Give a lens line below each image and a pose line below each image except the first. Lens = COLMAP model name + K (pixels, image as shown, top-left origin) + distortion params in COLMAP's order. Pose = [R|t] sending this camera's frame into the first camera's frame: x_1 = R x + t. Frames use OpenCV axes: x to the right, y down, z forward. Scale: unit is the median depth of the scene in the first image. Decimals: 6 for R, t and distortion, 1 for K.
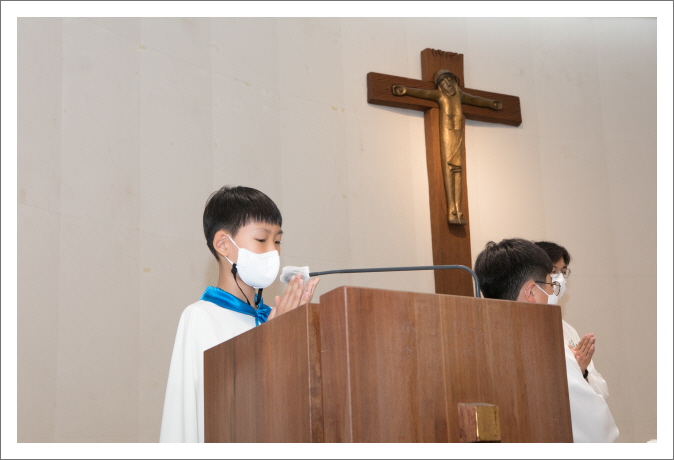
lens RADIAL K [[1136.1, 0, 337.0], [0, 1136.1, 230.0], [0, 0, 1]] dist [0.110978, 0.004553]
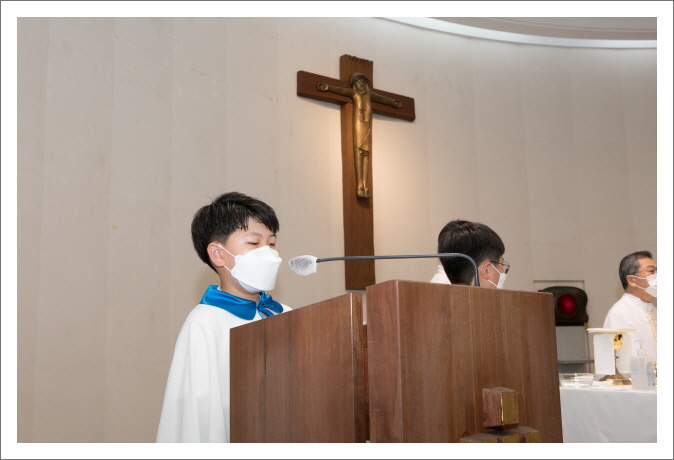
lens RADIAL K [[833.7, 0, 337.0], [0, 833.7, 230.0], [0, 0, 1]] dist [-0.006760, 0.009302]
pose [[0.988420, 0.038829, 0.146693, -0.057340], [-0.045877, 0.997934, 0.044976, -0.009622], [-0.144643, -0.051185, 0.988159, 0.099892]]
